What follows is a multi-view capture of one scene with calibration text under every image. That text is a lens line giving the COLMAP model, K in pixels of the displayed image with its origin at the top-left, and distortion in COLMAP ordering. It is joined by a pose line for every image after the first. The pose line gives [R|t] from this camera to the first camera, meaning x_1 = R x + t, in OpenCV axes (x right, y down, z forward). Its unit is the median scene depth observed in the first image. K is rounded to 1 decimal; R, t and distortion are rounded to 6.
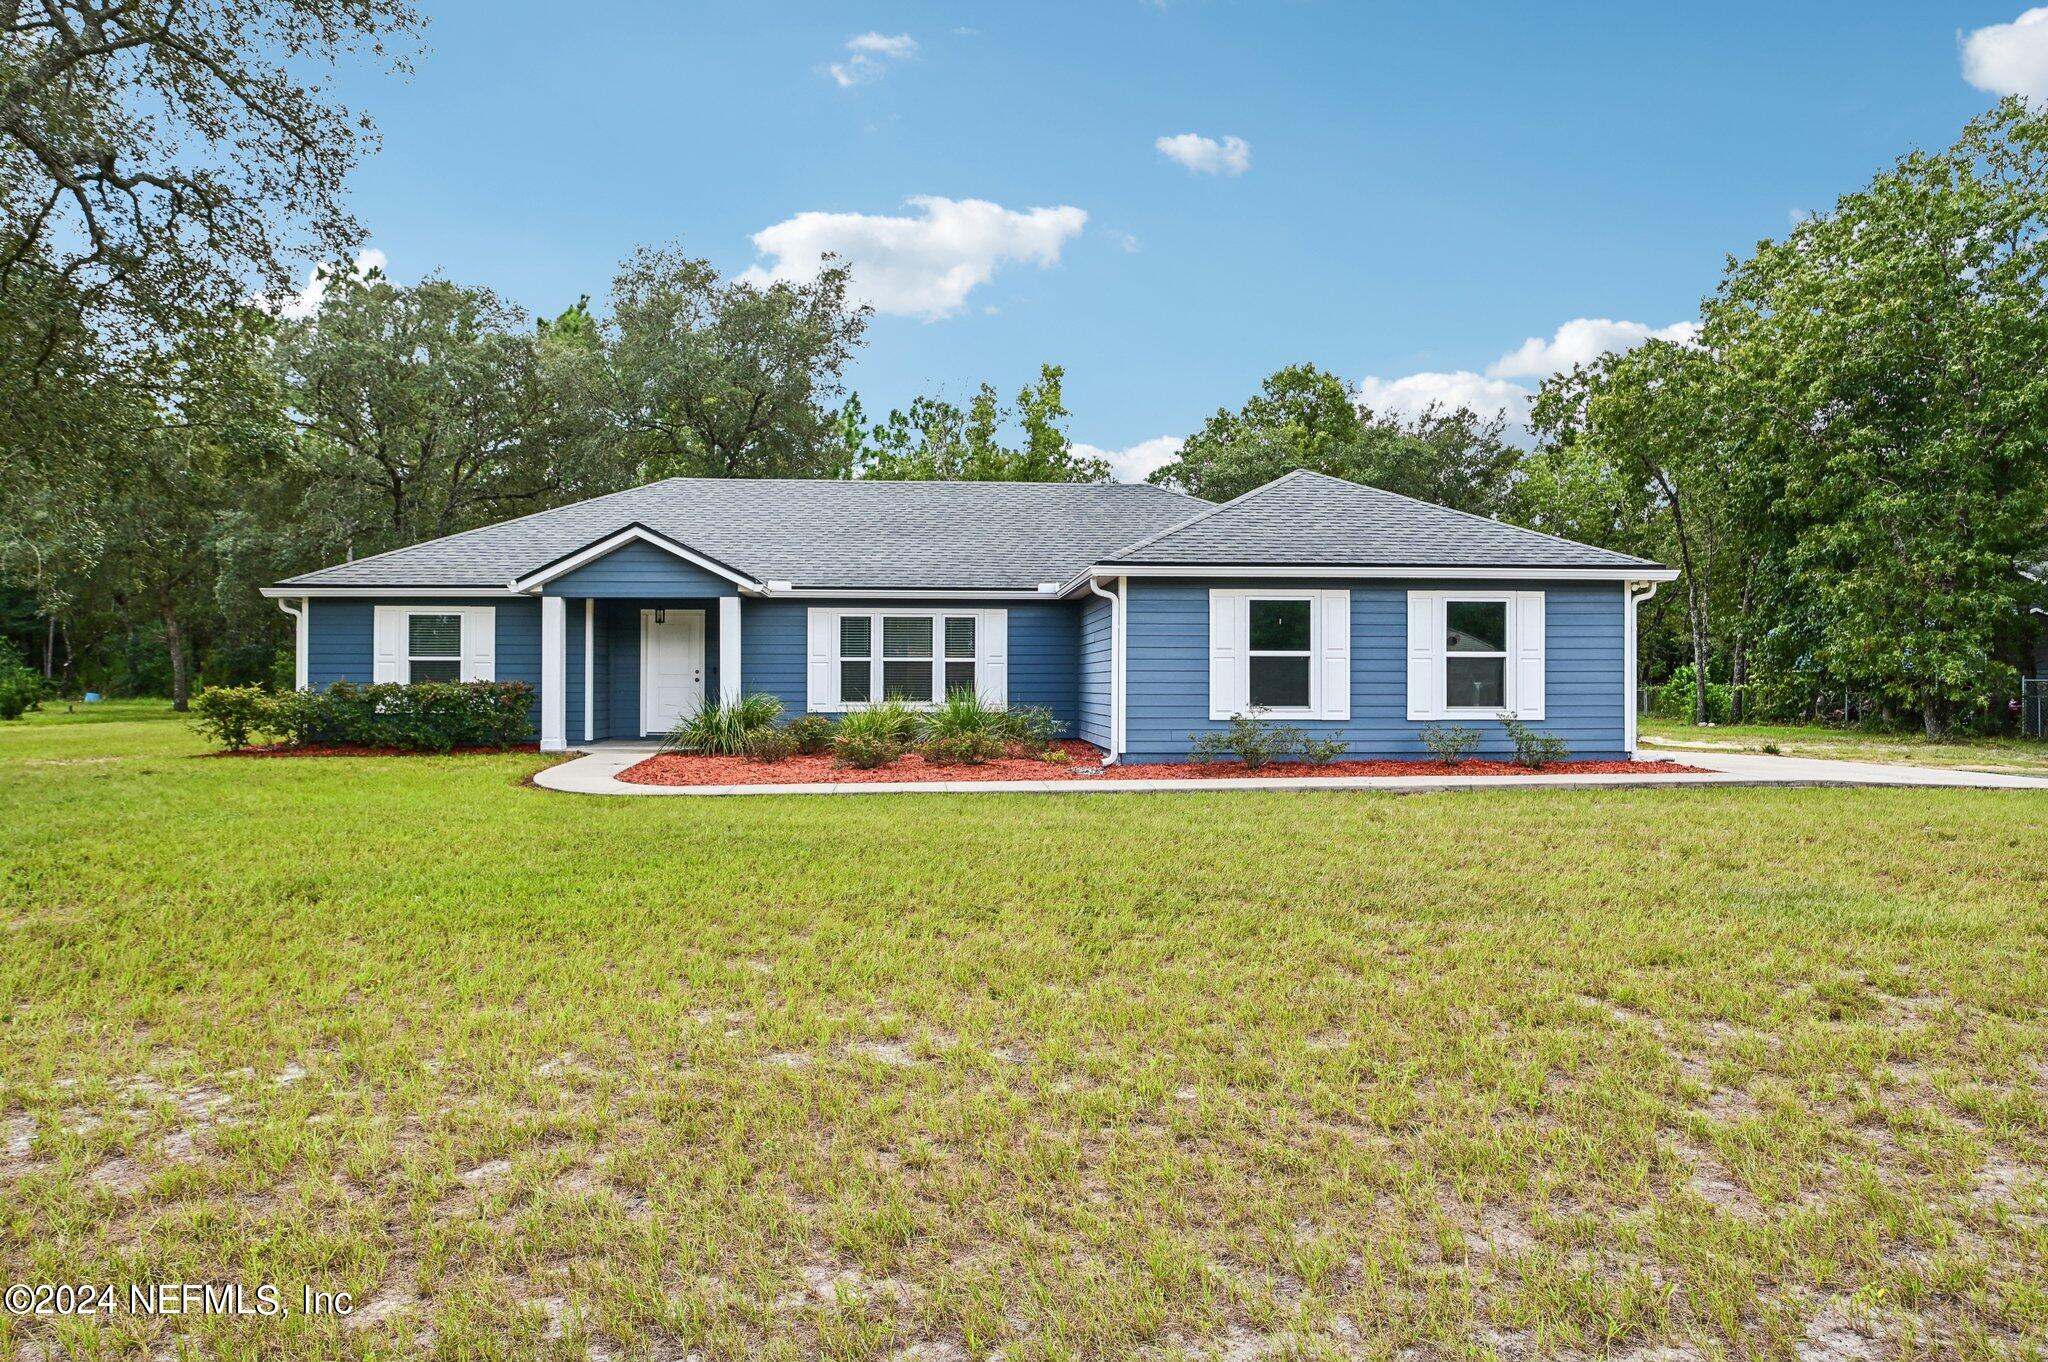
lens RADIAL K [[1300.6, 0, 1037.0], [0, 1300.6, 665.8], [0, 0, 1]] dist [-0.002996, -0.001679]
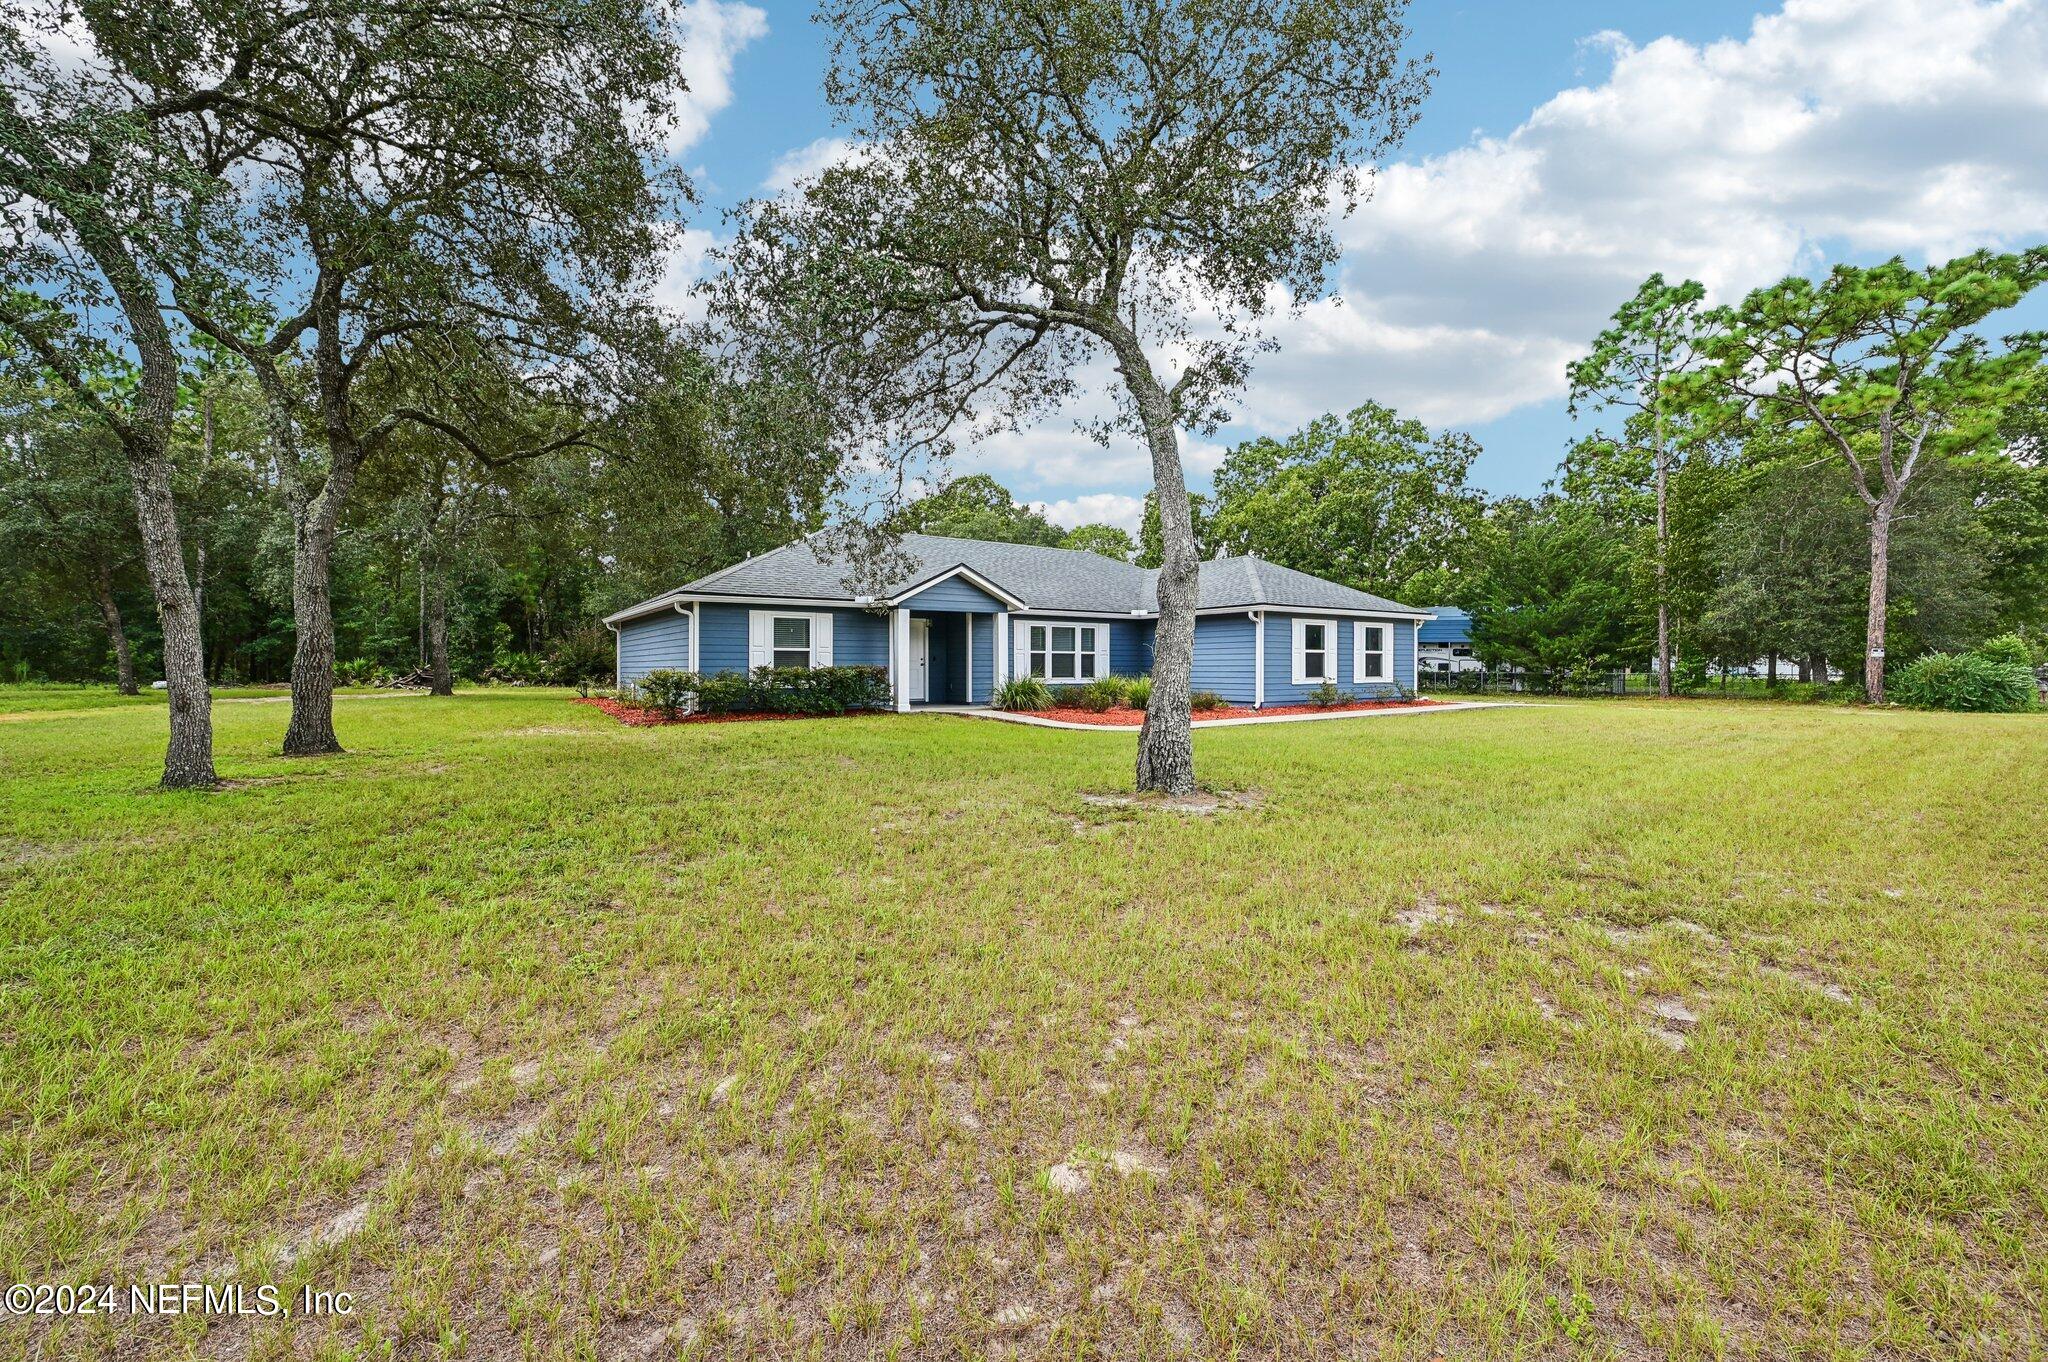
lens RADIAL K [[819.9, 0, 1039.4], [0, 819.9, 673.4], [0, 0, 1]] dist [-0.003940, 0.000813]
pose [[0.862106, -0.004909, 0.506705, -0.695799], [-0.005320, 0.999810, 0.018737, 0.002758], [-0.506701, -0.018849, 0.861916, 0.109358]]
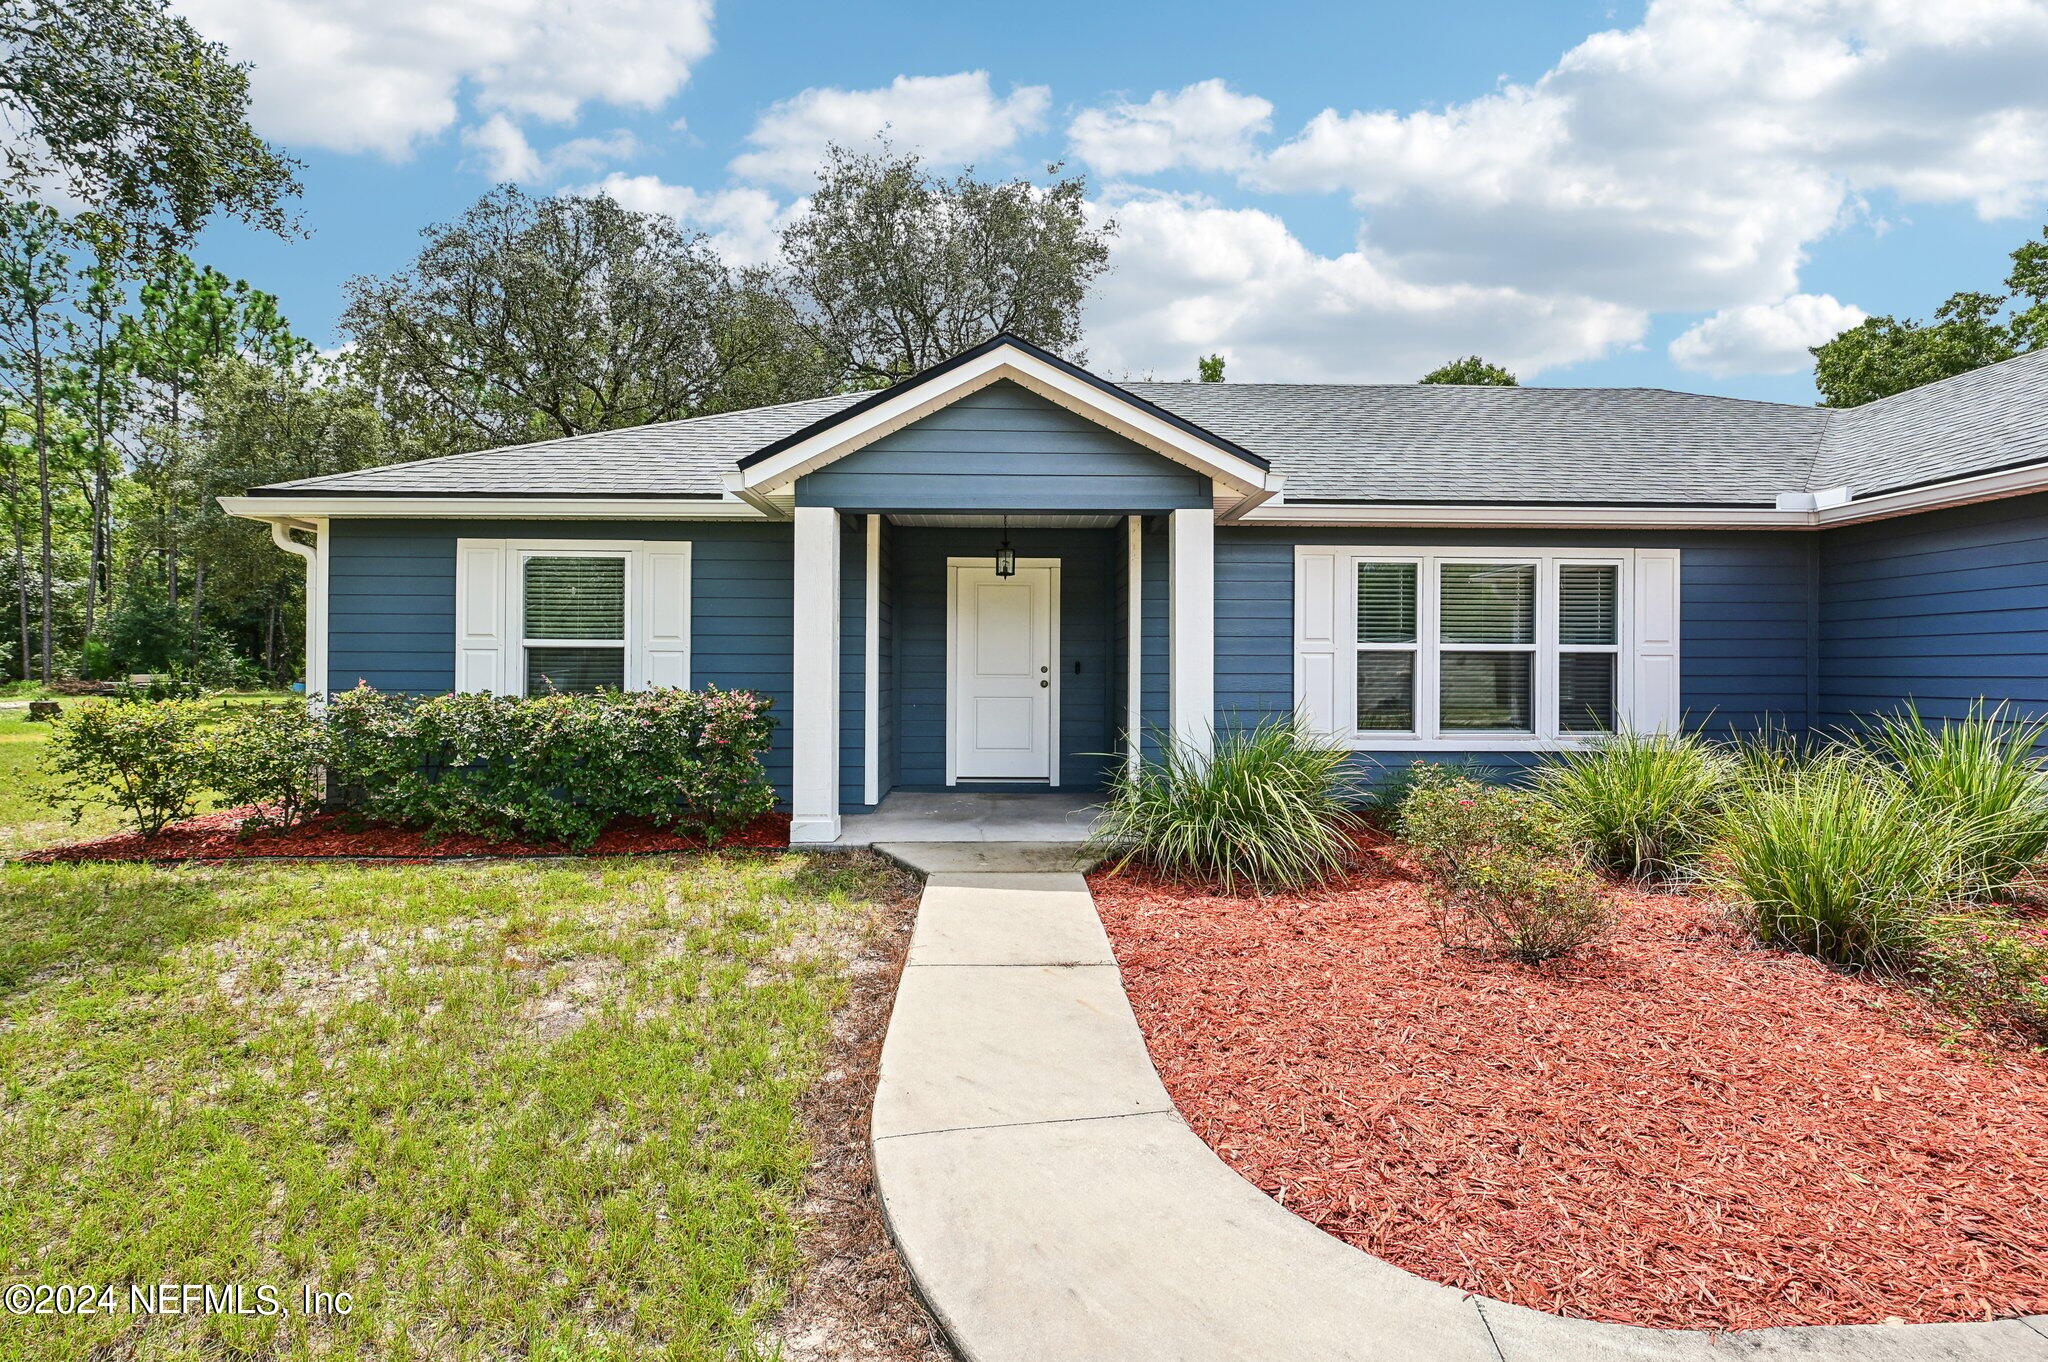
lens RADIAL K [[932.4, 0, 1019.6], [0, 932.4, 672.2], [0, 0, 1]] dist [0.001687, -0.003760]
pose [[0.998774, 0.004807, -0.049273, -0.277765], [-0.004096, 0.999886, 0.014537, -0.000021], [0.049337, -0.014318, 0.998680, 0.658758]]
